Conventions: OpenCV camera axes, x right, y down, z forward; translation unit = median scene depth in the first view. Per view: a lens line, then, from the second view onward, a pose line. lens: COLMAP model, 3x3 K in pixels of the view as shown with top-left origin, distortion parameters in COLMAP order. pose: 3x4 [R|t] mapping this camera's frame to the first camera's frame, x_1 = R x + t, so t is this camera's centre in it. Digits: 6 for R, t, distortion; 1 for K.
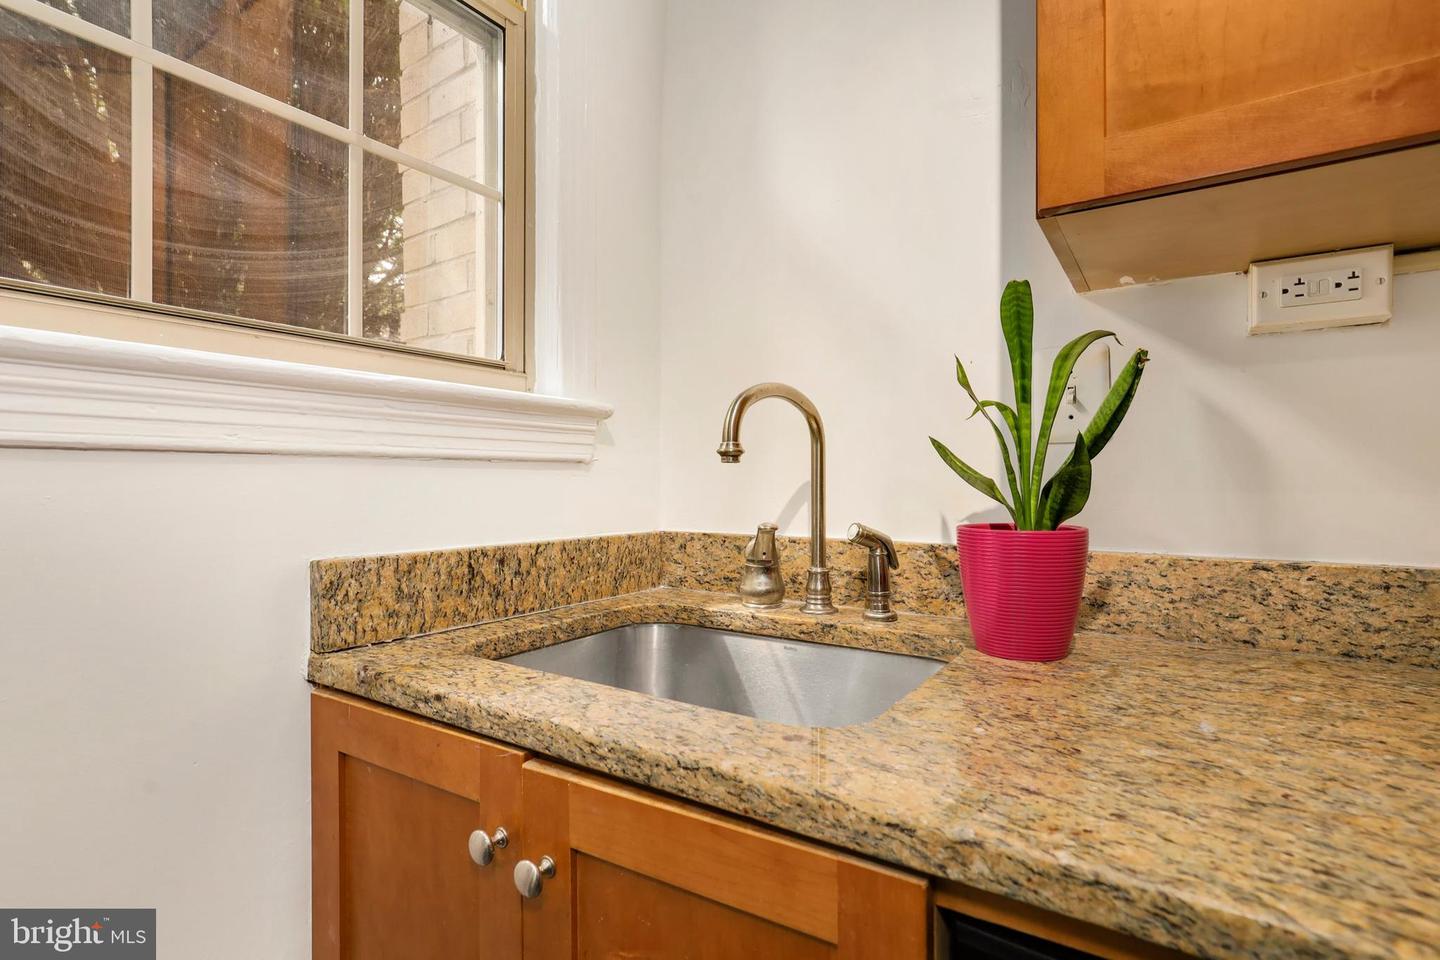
lens RADIAL K [[705.7, 0, 720.1], [0, 705.7, 476.8], [0, 0, 1]] dist [-0.009331, 0.007595]
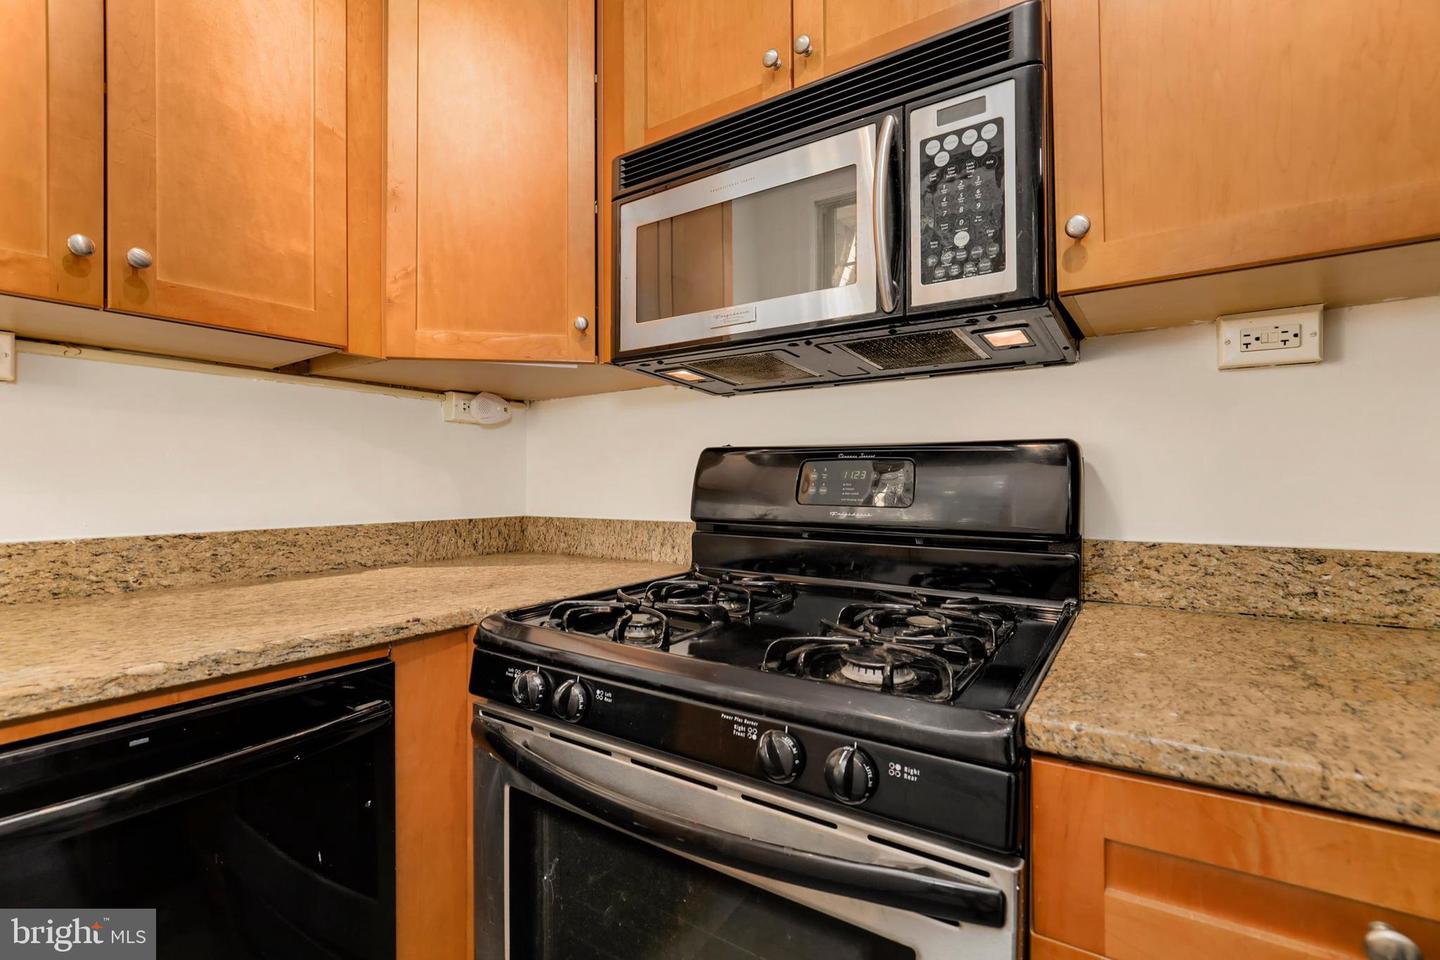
lens RADIAL K [[660.8, 0, 720.0], [0, 660.8, 480.0], [0, 0, 1]] dist [-0.020759, 0.007885]
pose [[0.003669, 0.003777, 0.999986, -0.426556], [-0.002771, 0.999989, -0.003767, -0.005543], [-0.999989, -0.002757, 0.003679, -0.504102]]
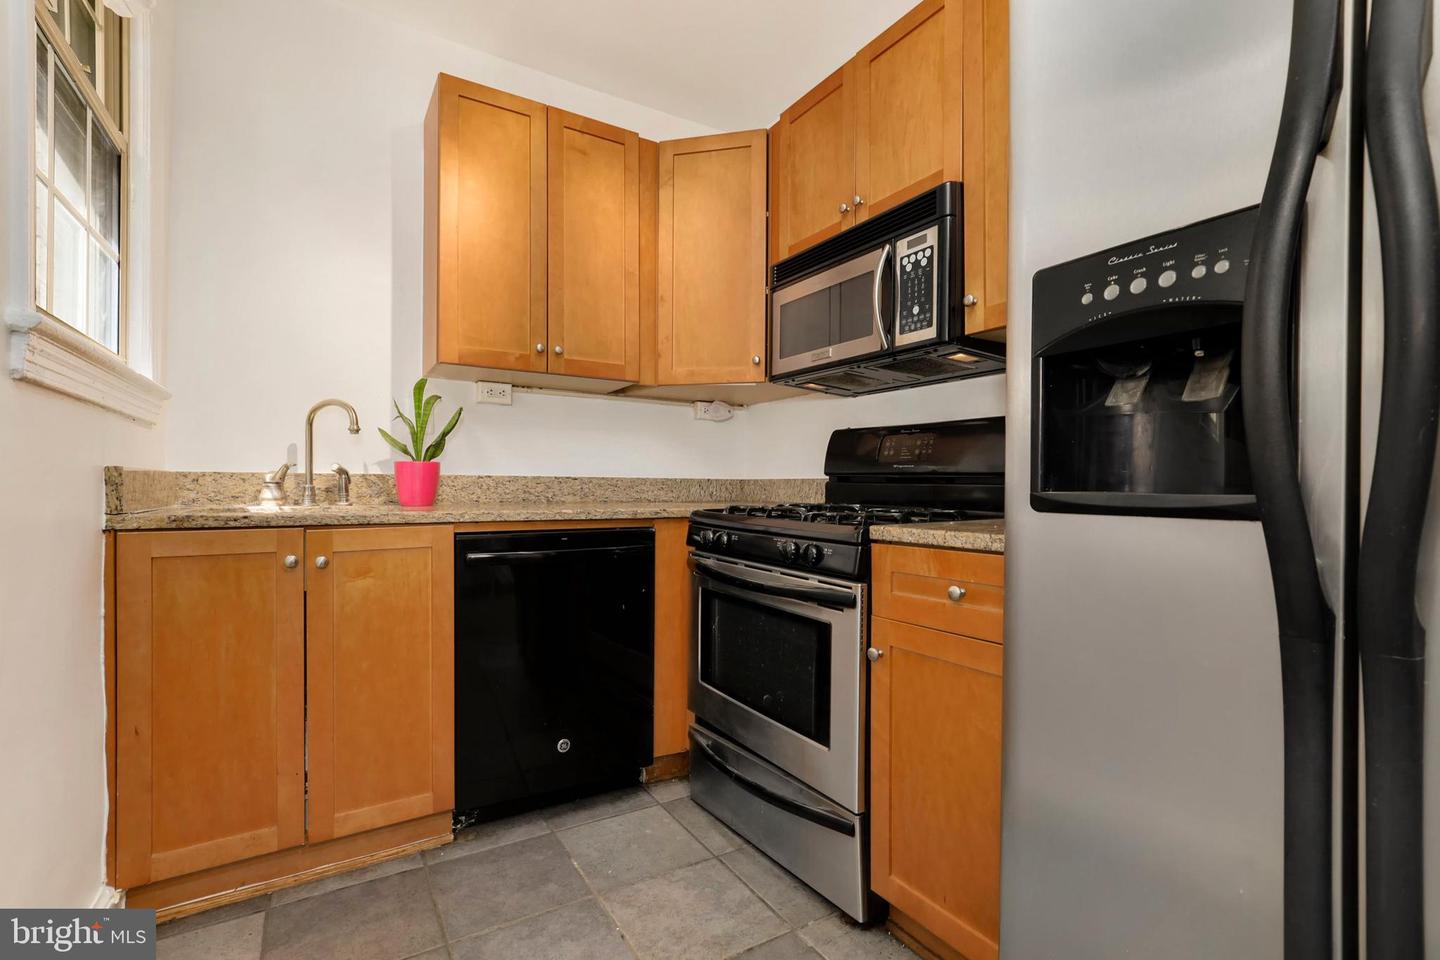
lens RADIAL K [[668.3, 0, 715.3], [0, 668.3, 484.3], [0, 0, 1]] dist [-0.009156, 0.000733]
pose [[0.420233, 0.004097, 0.907407, -1.519644], [-0.012354, 0.999923, 0.001207, 0.144693], [-0.907332, -0.011717, 0.420251, -1.228125]]
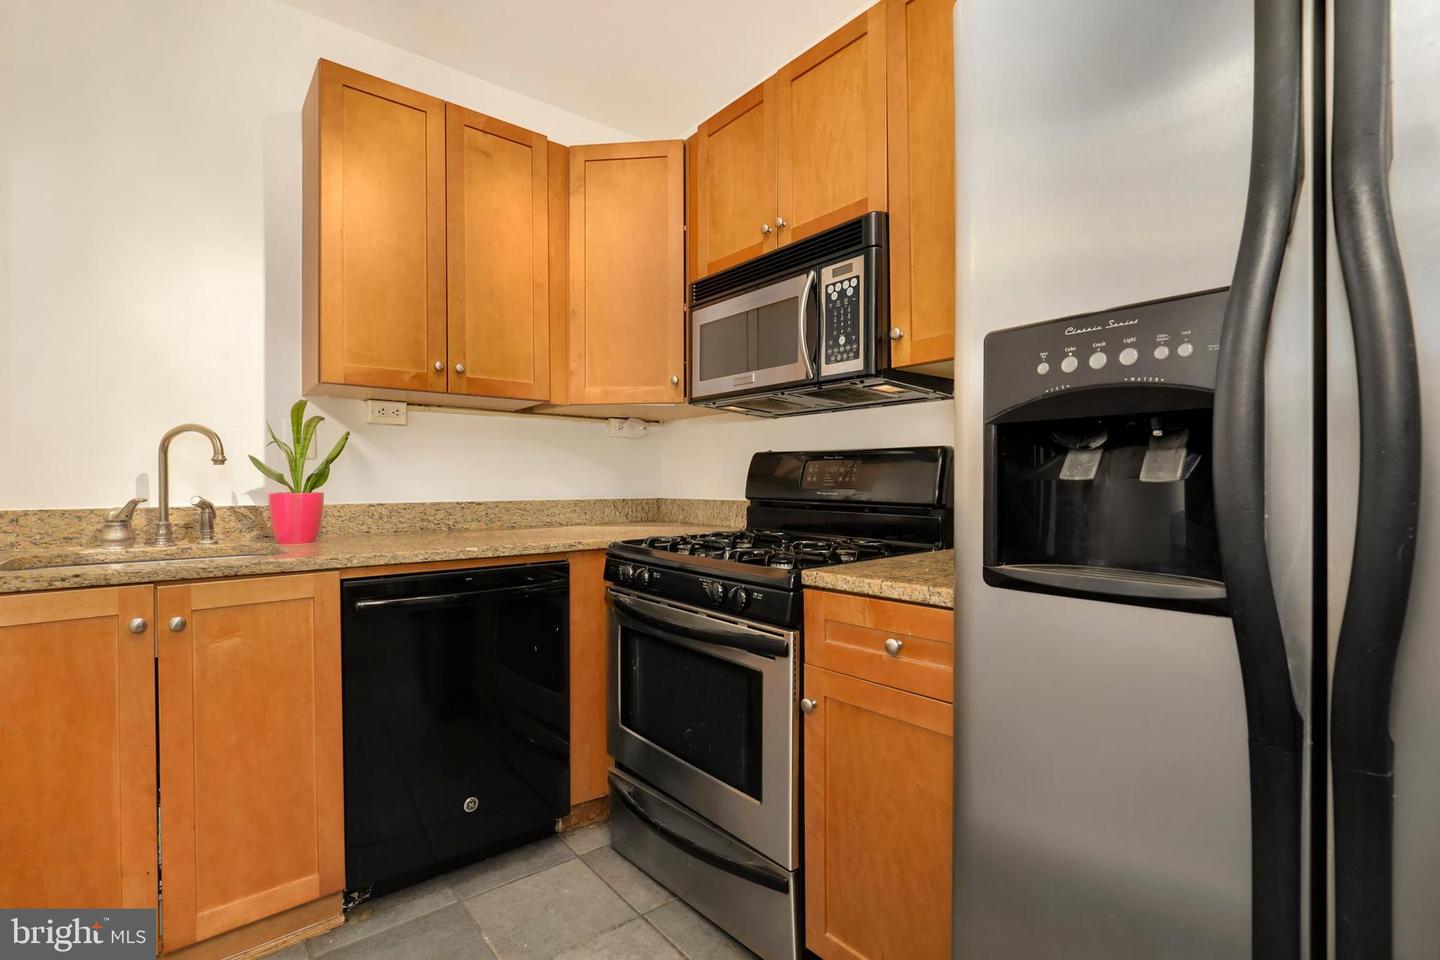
lens RADIAL K [[669.4, 0, 716.2], [0, 669.4, 481.5], [0, 0, 1]] dist [-0.021239, 0.007070]
pose [[0.291716, -0.000459, 0.956505, -1.424171], [-0.003868, 0.999991, 0.001659, 0.020557], [-0.956497, -0.004184, 0.291712, -1.141109]]
